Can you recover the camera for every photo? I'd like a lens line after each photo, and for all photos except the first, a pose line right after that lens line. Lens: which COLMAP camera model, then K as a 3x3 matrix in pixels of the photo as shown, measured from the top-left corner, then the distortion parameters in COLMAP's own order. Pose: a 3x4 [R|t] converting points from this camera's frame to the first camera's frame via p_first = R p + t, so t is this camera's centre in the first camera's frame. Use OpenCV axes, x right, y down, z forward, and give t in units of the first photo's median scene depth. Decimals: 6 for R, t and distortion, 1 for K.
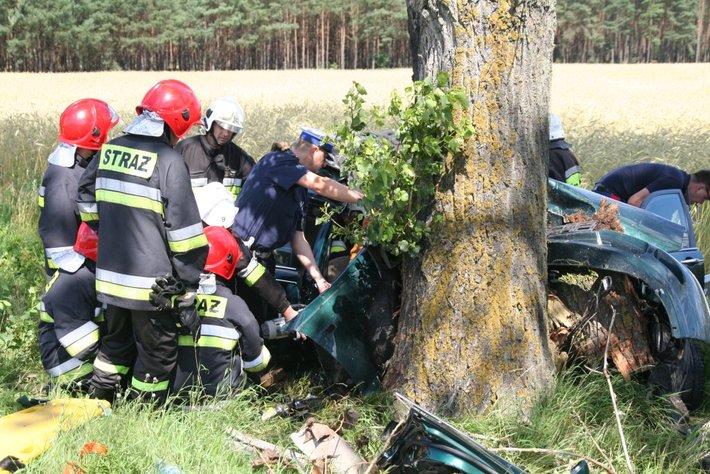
lens RADIAL K [[1080.6, 0, 354.5], [0, 1080.6, 236.2], [0, 0, 1]] dist [-0.003232, 0.000000]
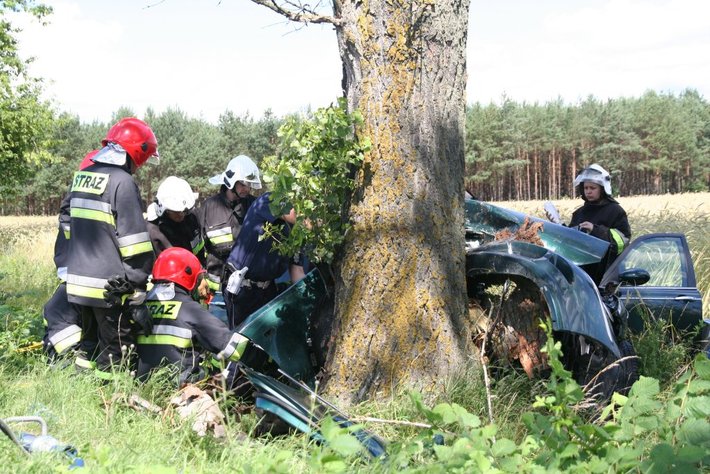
lens RADIAL K [[1016.6, 0, 355.9], [0, 1016.6, 235.8], [0, 0, 1]] dist [0.028298, 0.000000]
pose [[0.974444, -0.019696, -0.223765, 0.319655], [-0.007898, 0.992529, -0.121756, 0.120536], [0.224491, 0.120412, 0.967008, -0.026344]]
